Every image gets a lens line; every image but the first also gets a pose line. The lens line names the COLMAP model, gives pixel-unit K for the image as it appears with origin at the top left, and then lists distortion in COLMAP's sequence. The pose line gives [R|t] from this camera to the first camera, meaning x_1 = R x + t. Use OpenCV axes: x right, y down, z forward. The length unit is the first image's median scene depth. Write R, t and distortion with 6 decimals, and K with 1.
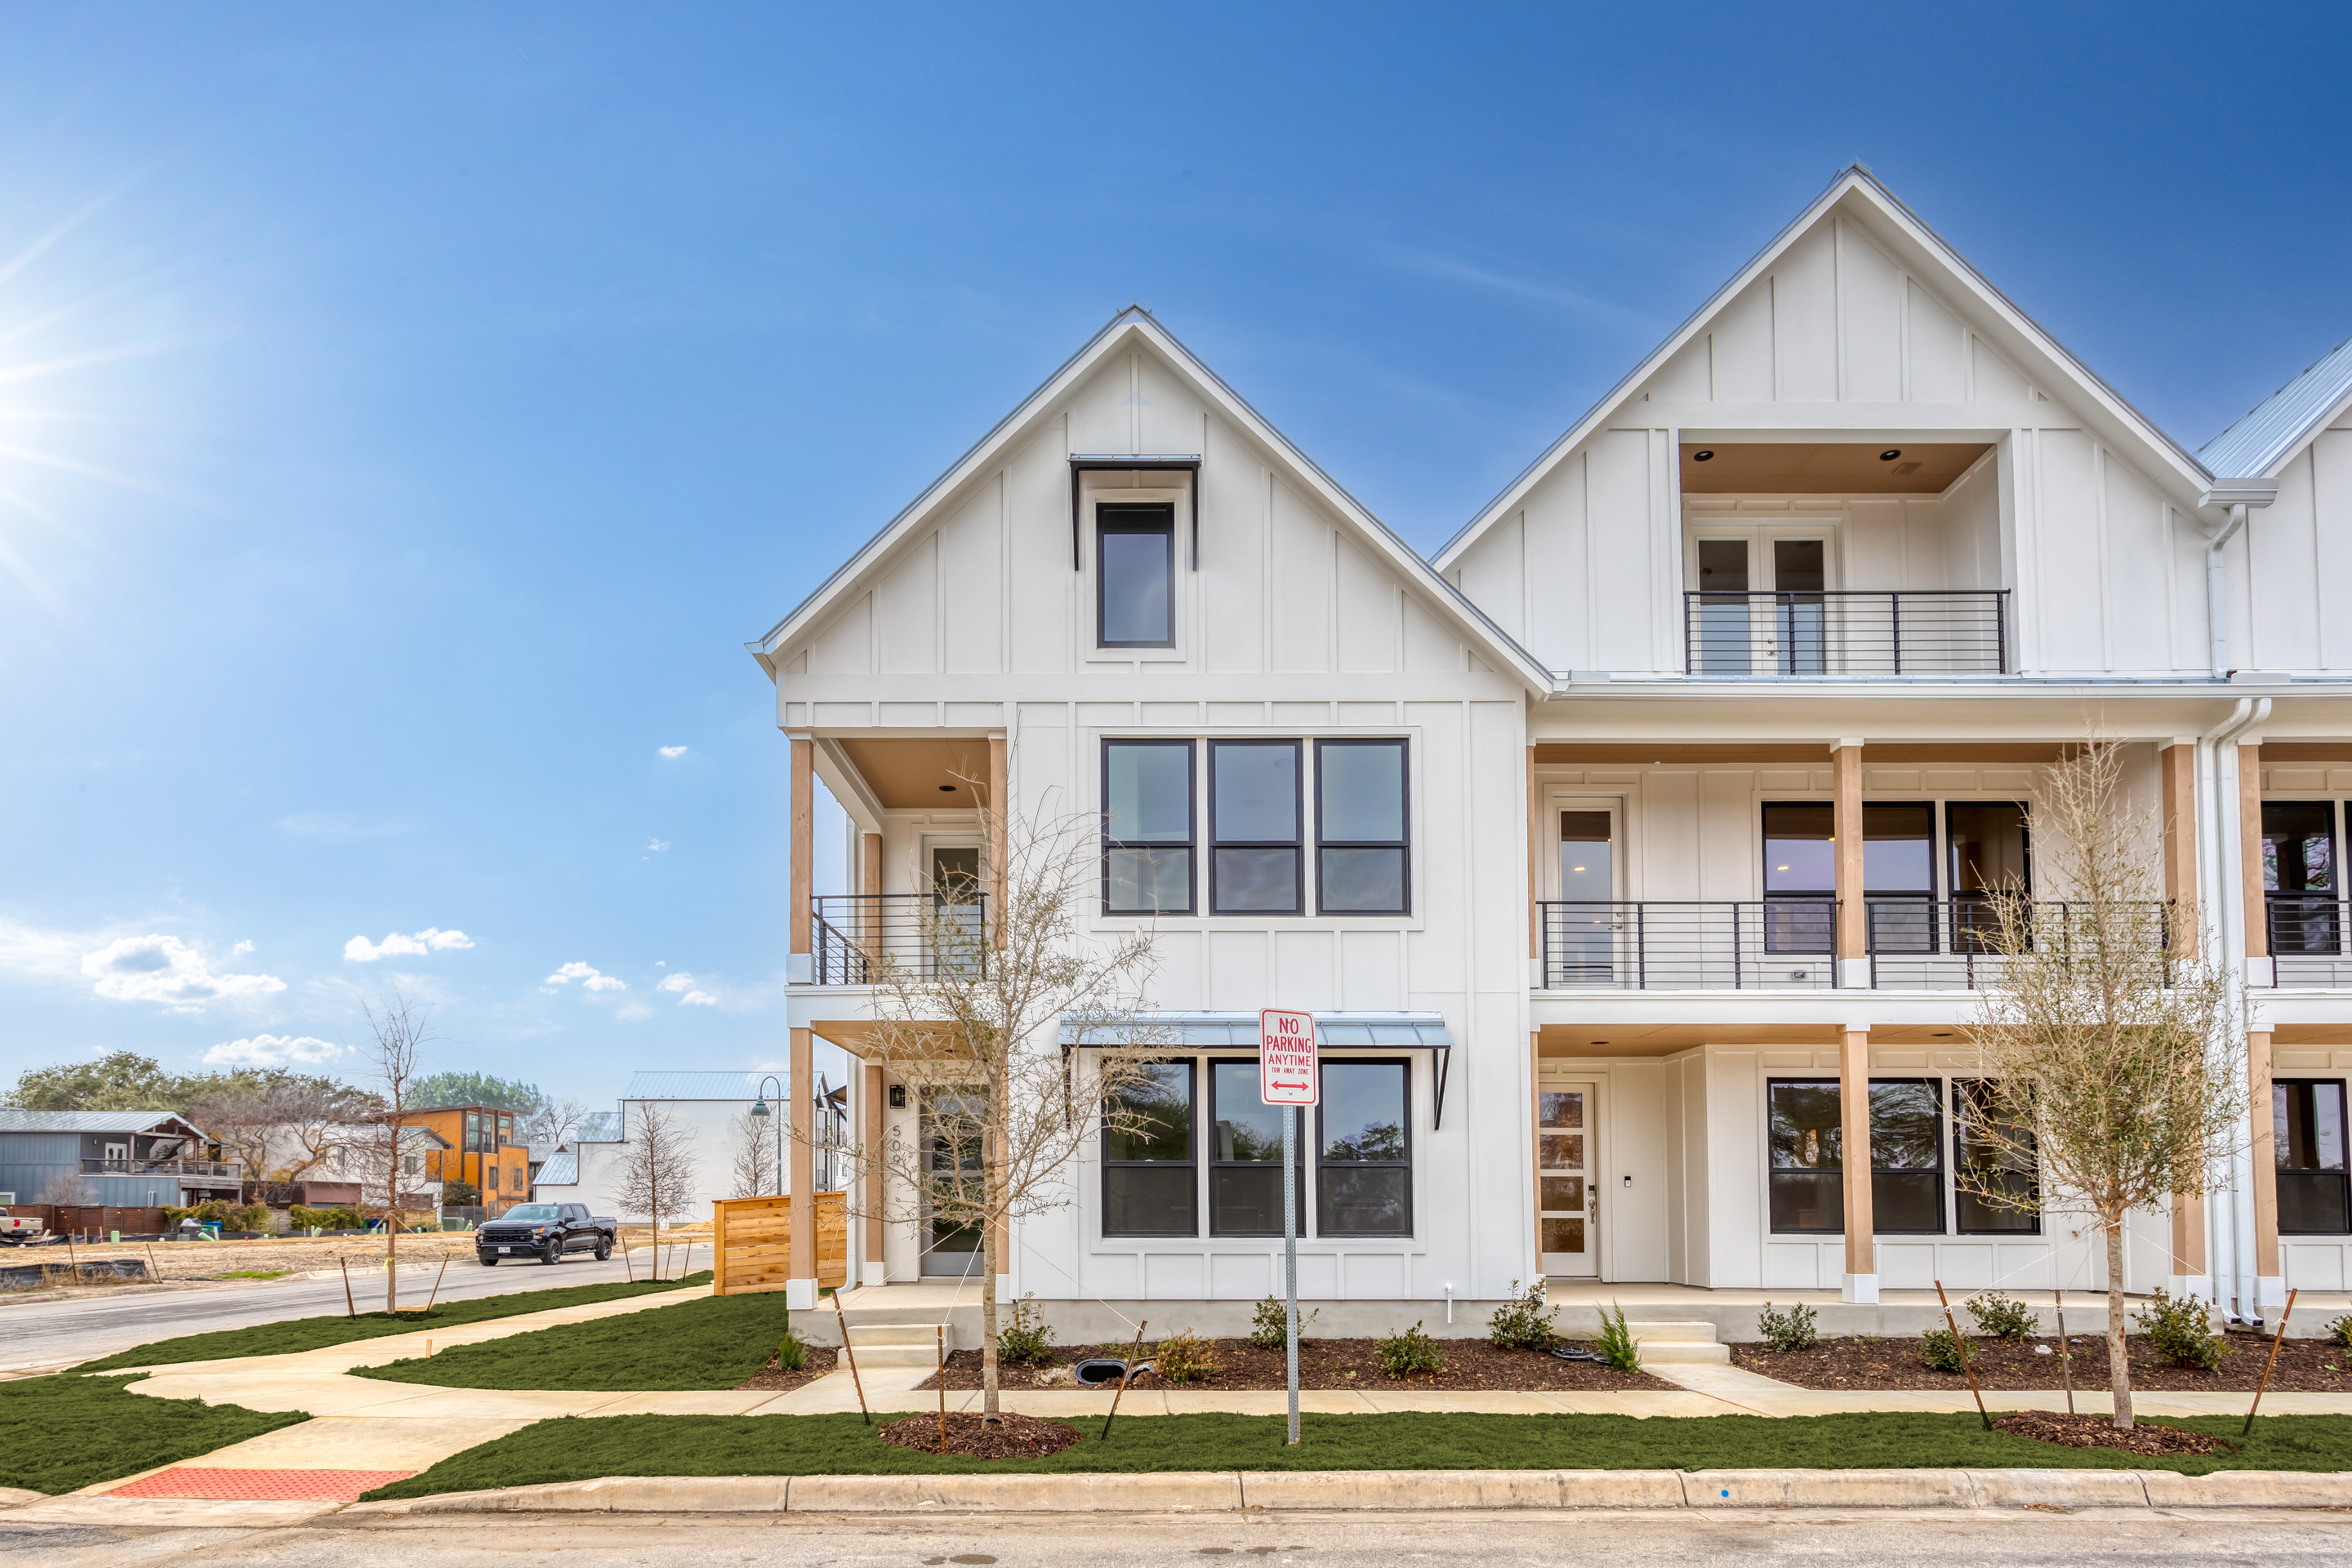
lens RADIAL K [[1306.9, 0, 1175.6], [0, 1306.9, 847.2], [0, 0, 1]] dist [0.015422, 0.000137]
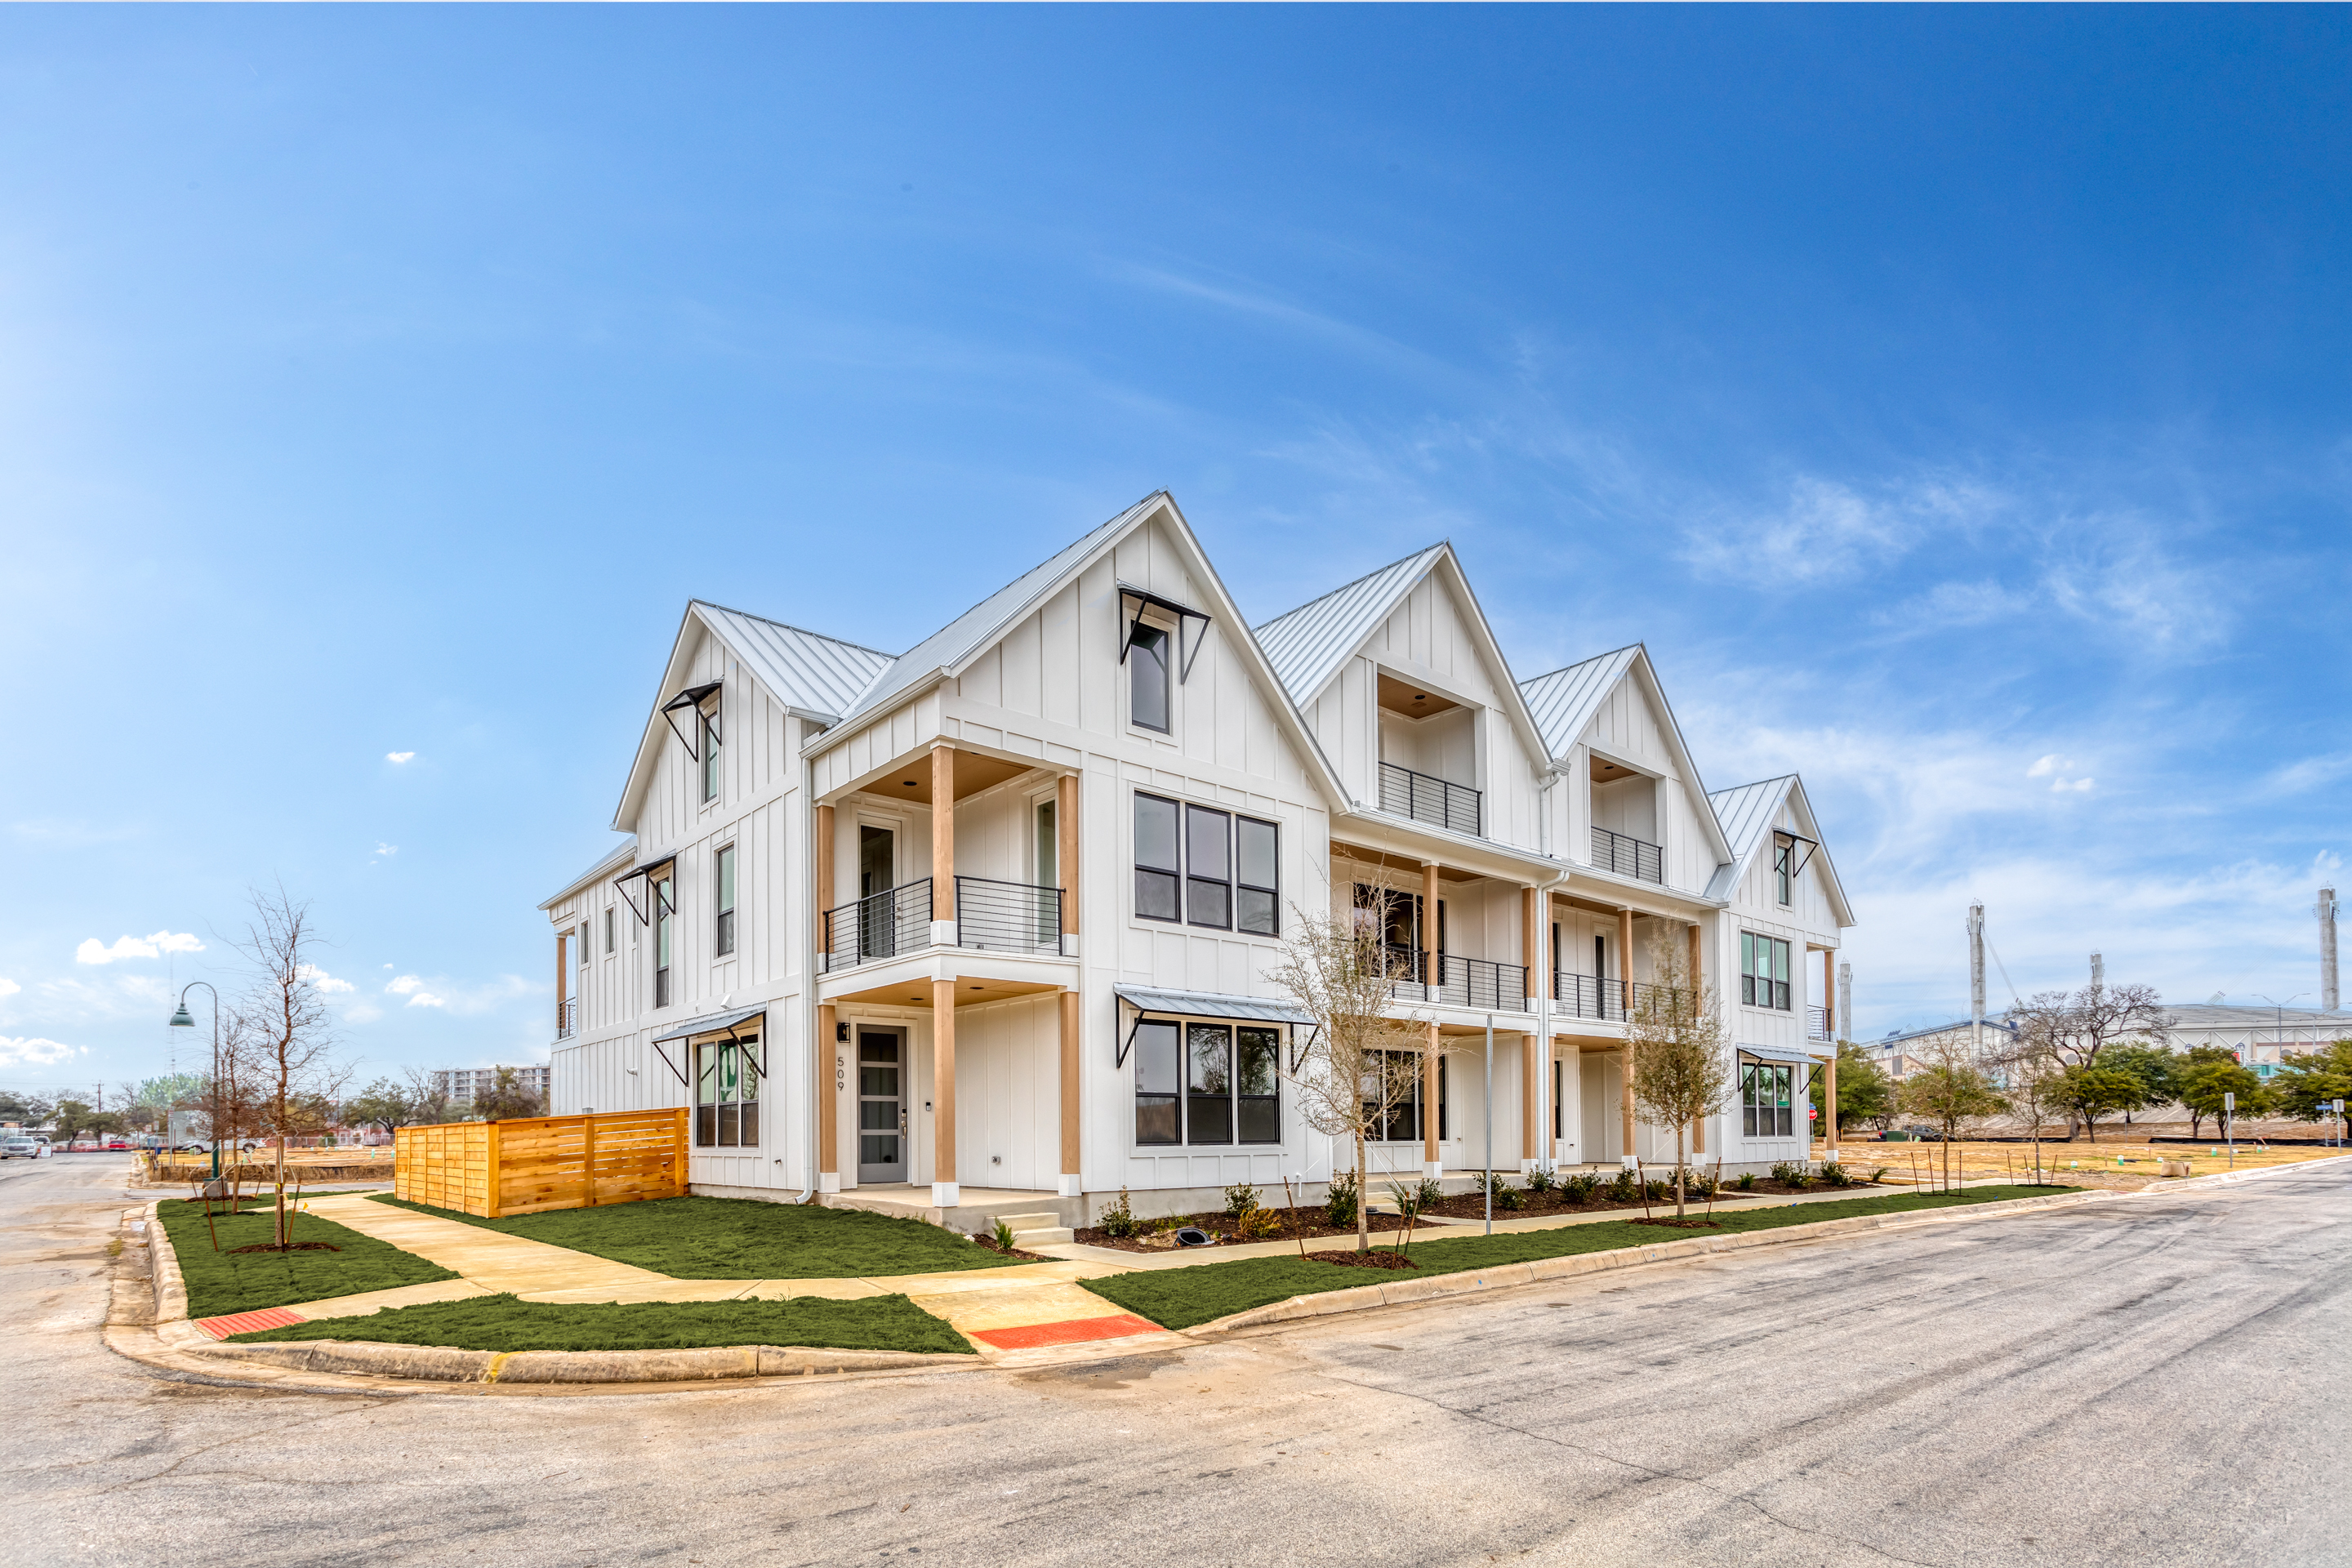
lens RADIAL K [[1118.6, 0, 1155.9], [0, 1118.6, 775.2], [0, 0, 1]] dist [0.004472, -0.000124]
pose [[0.773405, 0.191034, 0.604442, -0.755464], [-0.165339, 0.981297, -0.098582, 0.016298], [-0.611970, -0.023694, 0.790526, 0.029032]]
